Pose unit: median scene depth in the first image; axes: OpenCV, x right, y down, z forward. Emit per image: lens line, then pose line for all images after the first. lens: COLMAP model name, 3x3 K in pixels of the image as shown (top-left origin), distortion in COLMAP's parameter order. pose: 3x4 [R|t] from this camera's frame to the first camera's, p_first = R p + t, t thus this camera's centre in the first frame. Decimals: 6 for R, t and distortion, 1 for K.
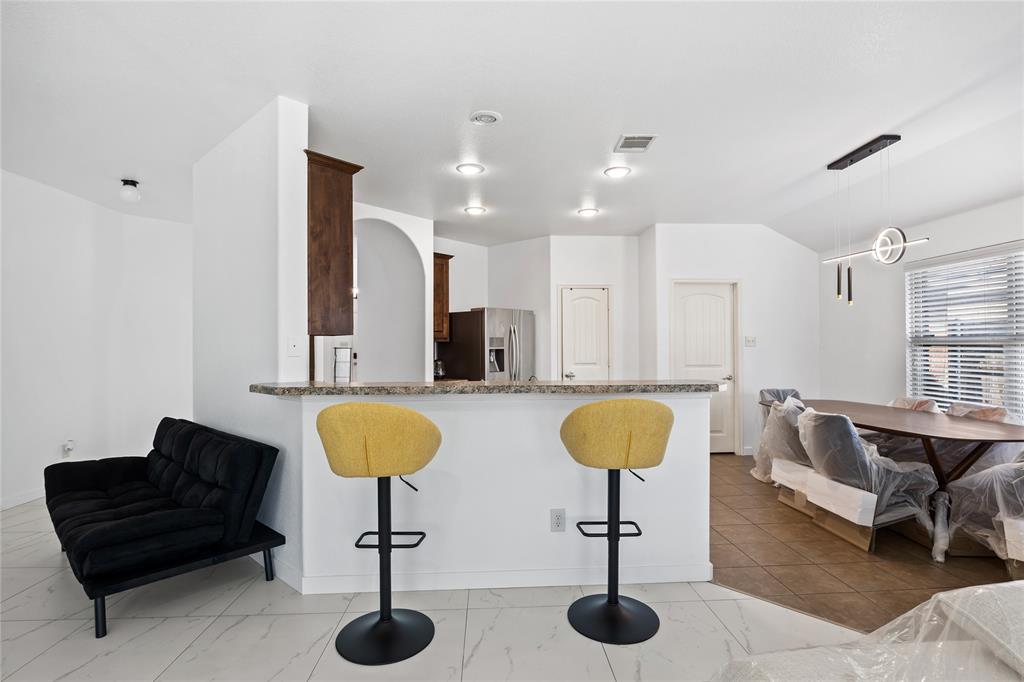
lens RADIAL K [[492.8, 0, 521.6], [0, 492.8, 343.1], [0, 0, 1]] dist [-0.004065, -0.000709]
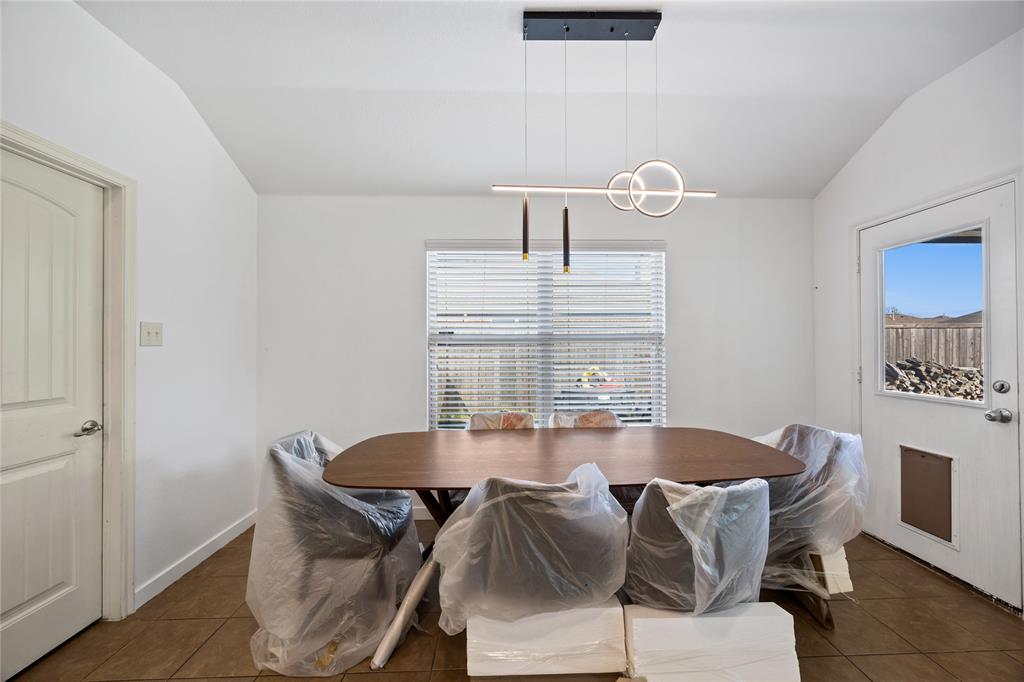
lens RADIAL K [[390.2, 0, 517.4], [0, 390.2, 343.6], [0, 0, 1]] dist [-0.005863, 0.000069]
pose [[0.025418, 0.008644, 0.999640, 0.225045], [-0.002631, 0.999960, -0.008580, 0.011032], [-0.999673, -0.002412, 0.025439, 1.142755]]
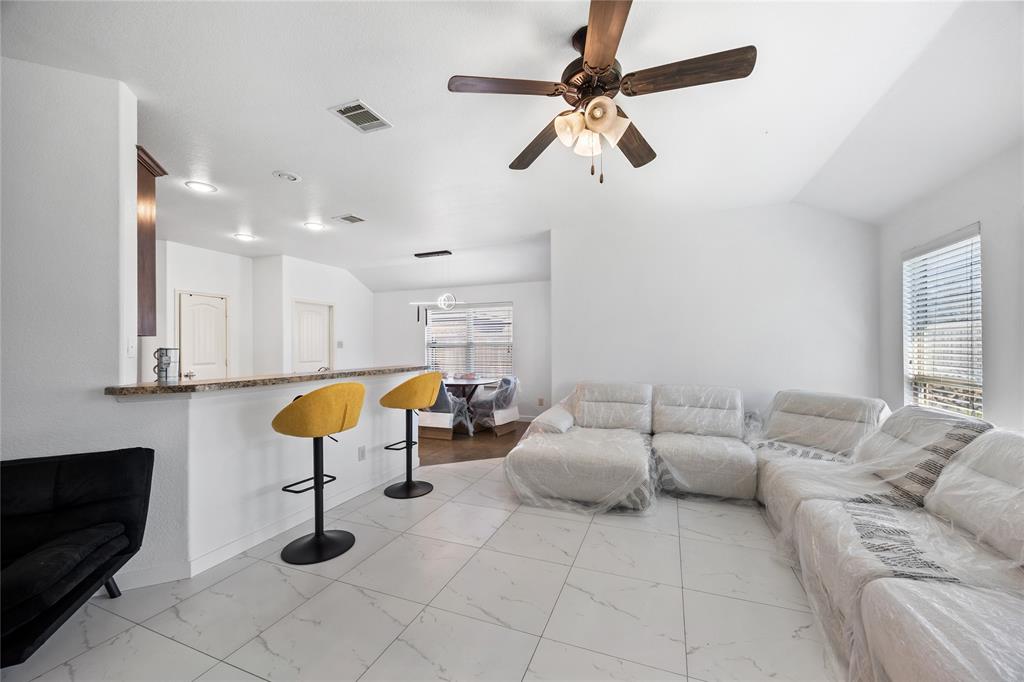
lens RADIAL K [[390.2, 0, 517.4], [0, 390.2, 343.6], [0, 0, 1]] dist [-0.005863, 0.000069]
pose [[0.418799, 0.007664, 0.908047, -0.686151], [0.000604, 0.999962, -0.008718, 0.004653], [-0.908079, 0.004200, 0.418778, -0.008547]]
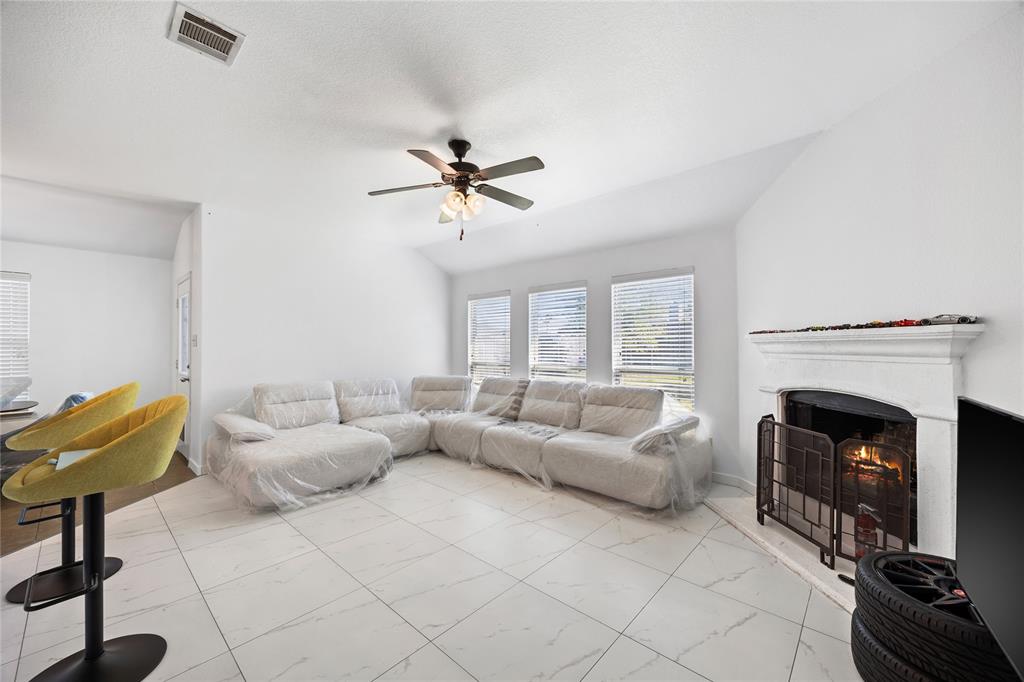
lens RADIAL K [[390.2, 0, 517.4], [0, 390.2, 343.6], [0, 0, 1]] dist [-0.005863, 0.000069]
pose [[-0.697823, 0.007506, 0.716231, -0.827113], [-0.000689, 0.999938, -0.011150, 0.006879], [-0.716270, -0.008274, -0.697774, 0.587489]]
